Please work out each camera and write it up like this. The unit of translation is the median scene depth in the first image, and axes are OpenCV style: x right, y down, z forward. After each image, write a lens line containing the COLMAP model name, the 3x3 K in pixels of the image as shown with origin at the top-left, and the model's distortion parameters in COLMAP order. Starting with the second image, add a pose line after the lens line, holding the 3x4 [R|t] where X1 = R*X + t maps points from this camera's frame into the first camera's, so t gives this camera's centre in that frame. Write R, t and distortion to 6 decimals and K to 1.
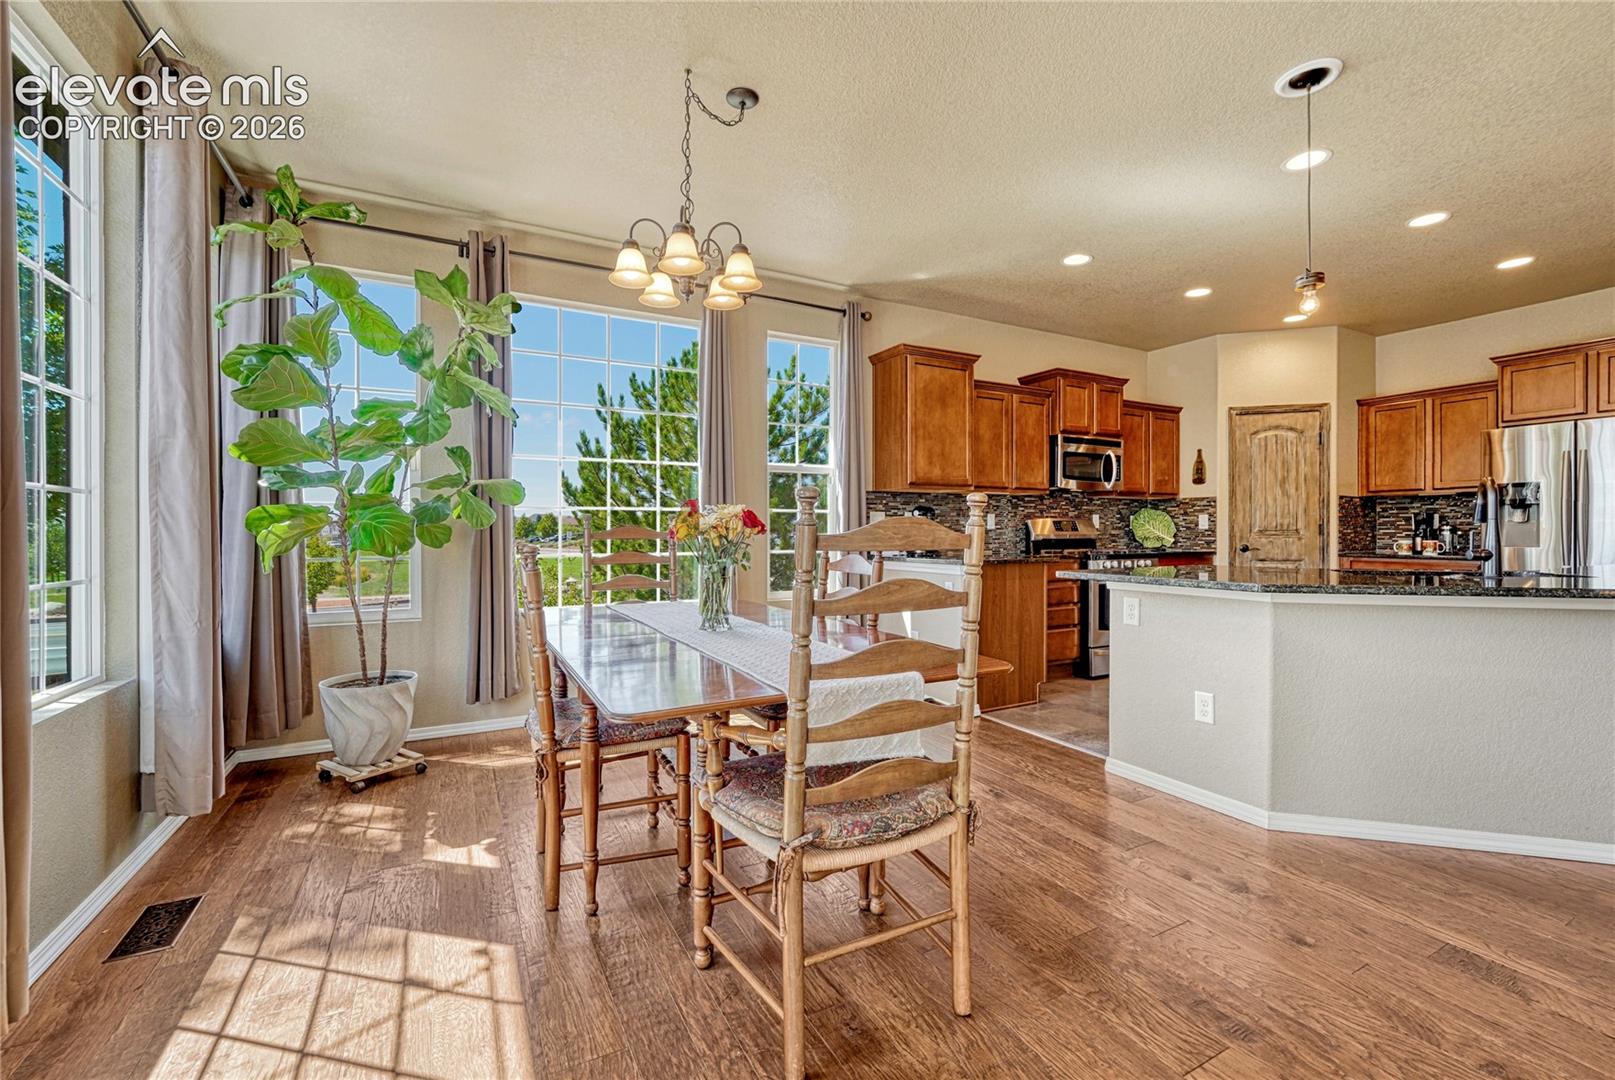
lens RADIAL K [[679.1, 0, 802.3], [0, 679.1, 534.0], [0, 0, 1]] dist [-0.005547, -0.000455]
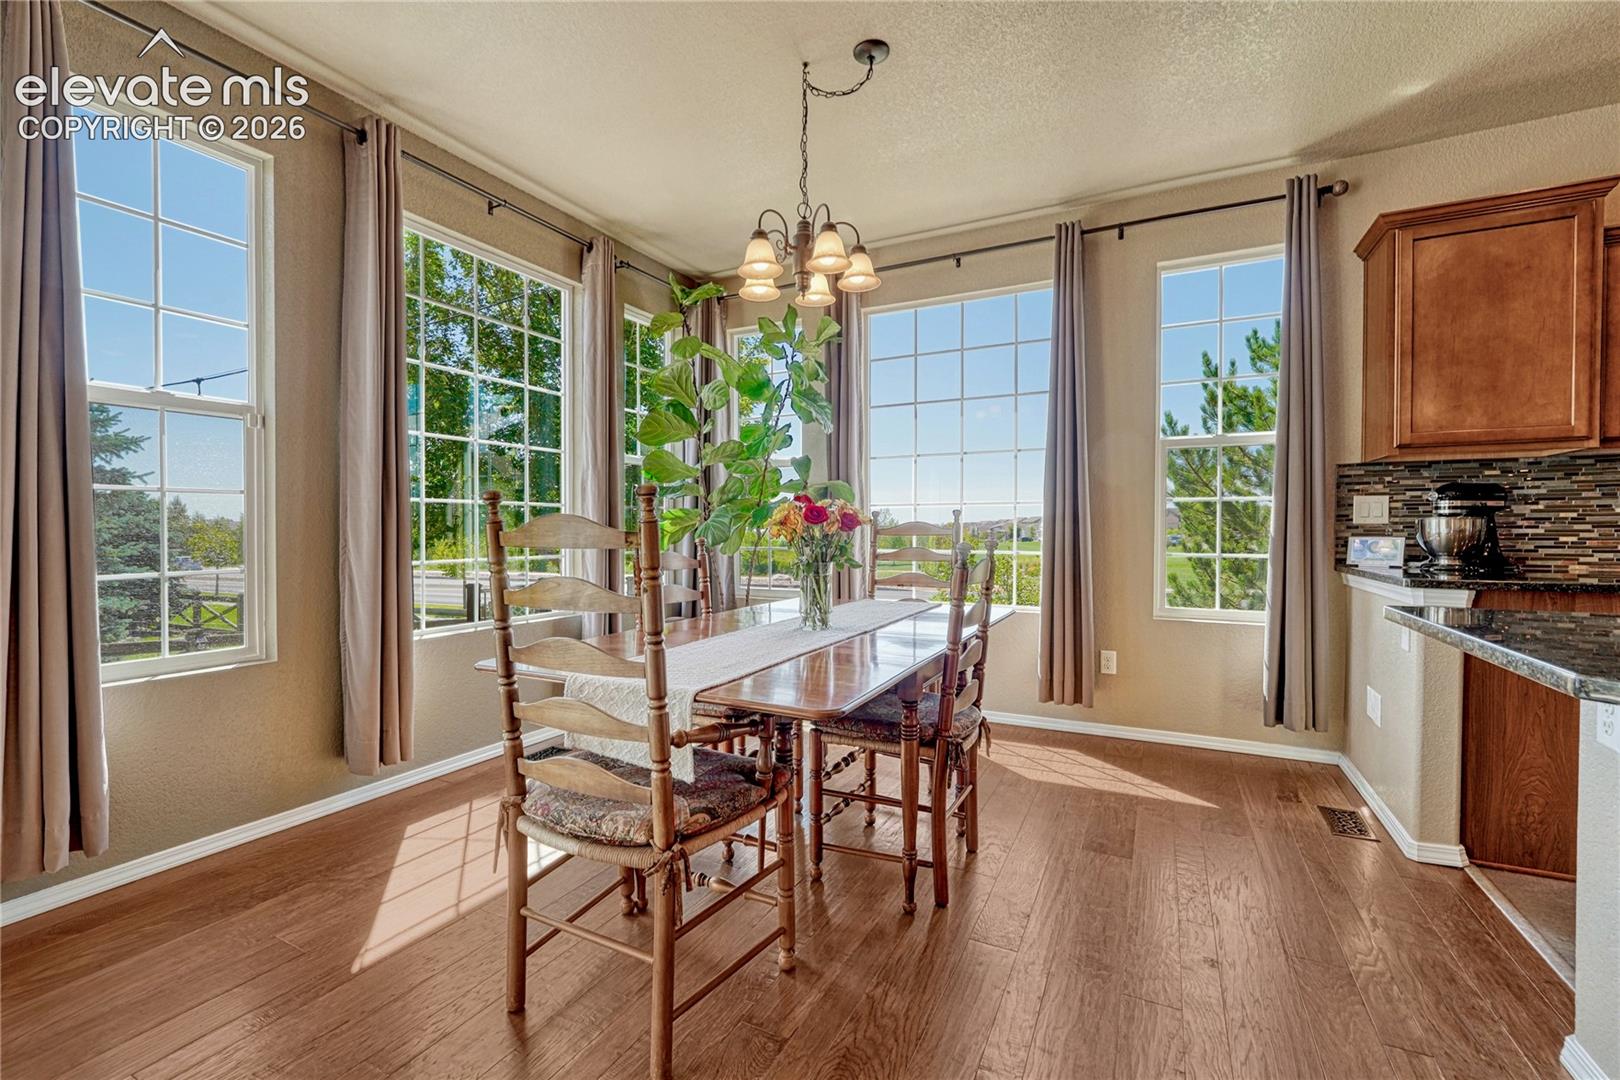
lens RADIAL K [[681.2, 0, 794.7], [0, 681.2, 537.9], [0, 0, 1]] dist [-0.005547, -0.000455]
pose [[0.566220, 0.017762, -0.824063, 0.306509], [-0.002384, 0.999799, 0.019912, -0.004837], [0.824251, -0.009311, 0.566148, 0.198334]]
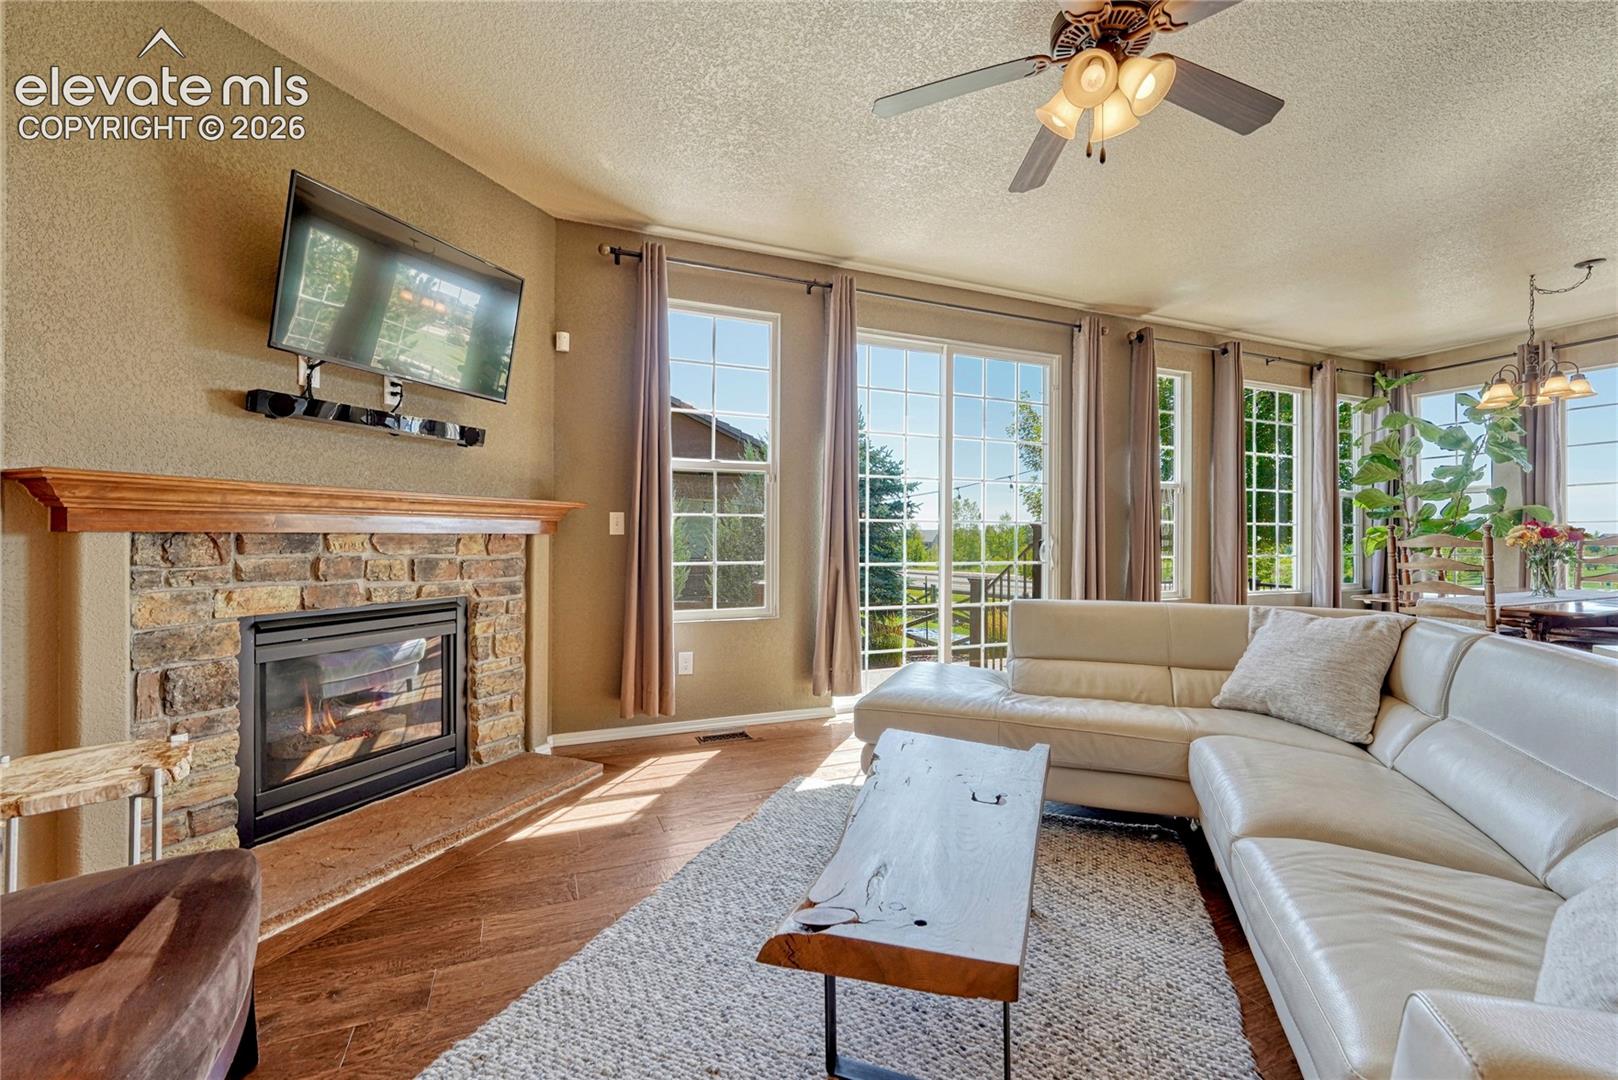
lens RADIAL K [[680.4, 0, 813.9], [0, 680.4, 536.2], [0, 0, 1]] dist [-0.005547, -0.000455]
pose [[-0.084573, -0.003105, -0.996412, 0.794238], [-0.007582, 0.999968, -0.002472, 0.001668], [0.996388, 0.007345, -0.084594, -0.311488]]
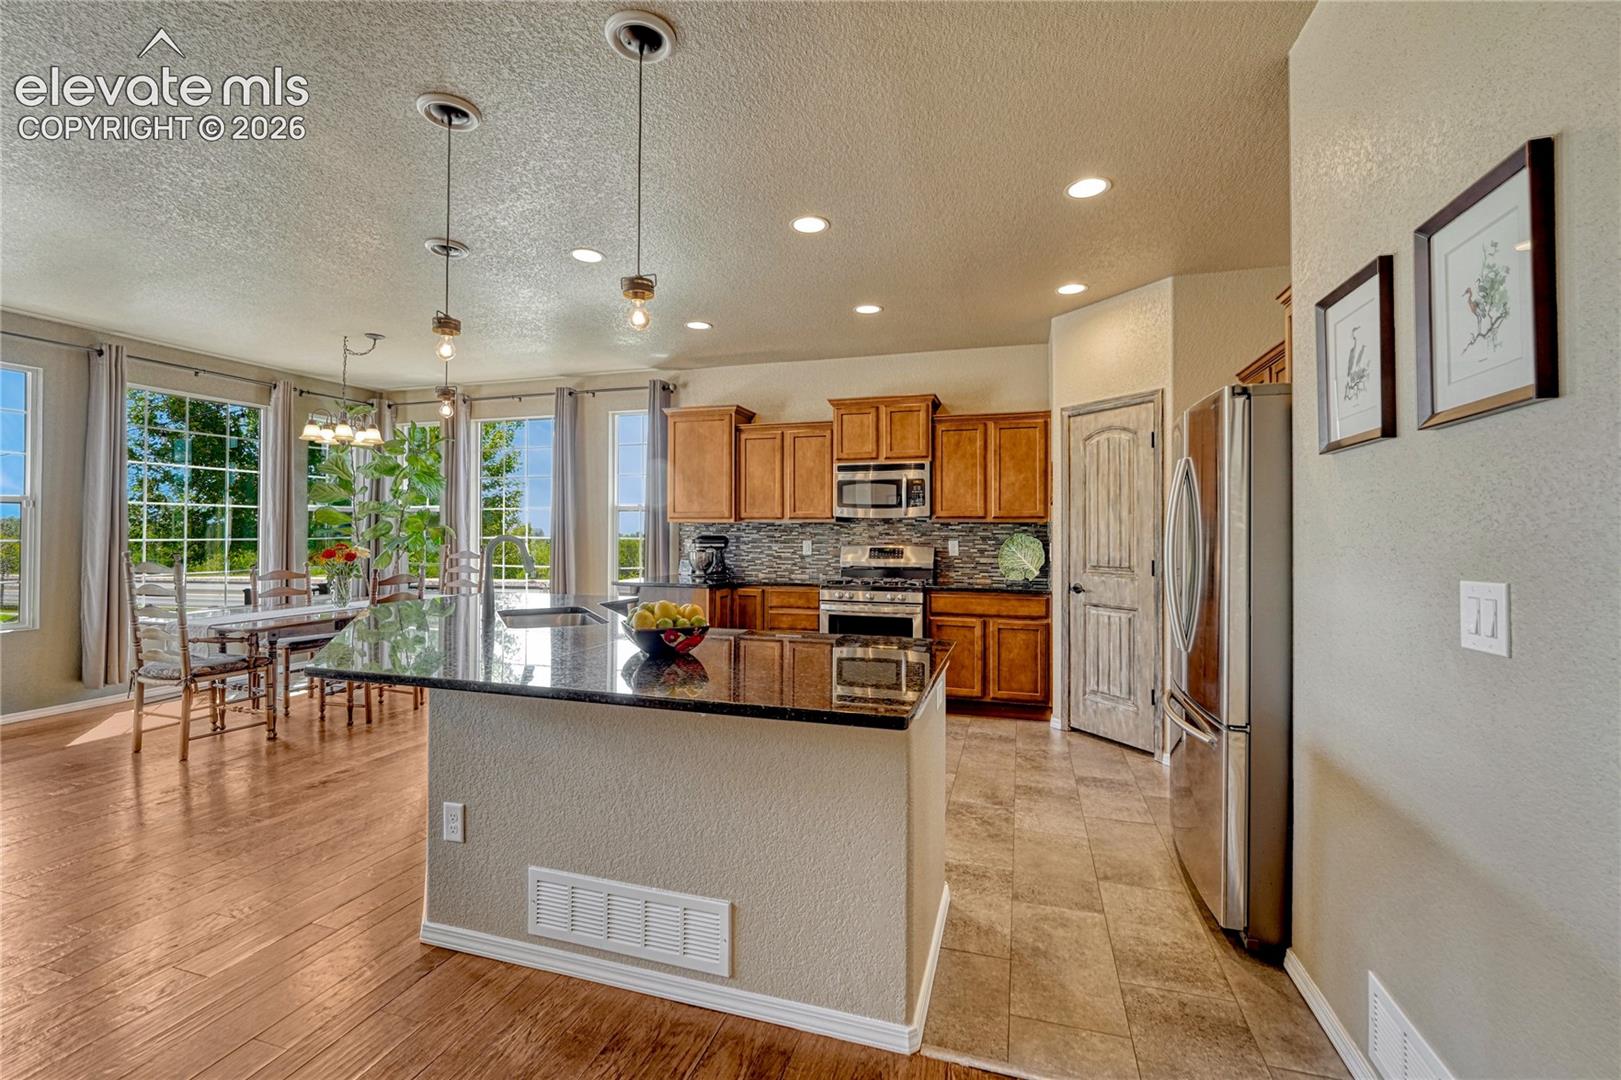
lens RADIAL K [[681.7, 0, 824.6], [0, 681.7, 528.9], [0, 0, 1]] dist [-0.005547, -0.000455]
pose [[0.706839, 0.000979, -0.707374, 1.098807], [-0.007551, 0.999953, -0.006161, -0.043553], [0.707335, 0.009697, 0.706812, 0.271172]]
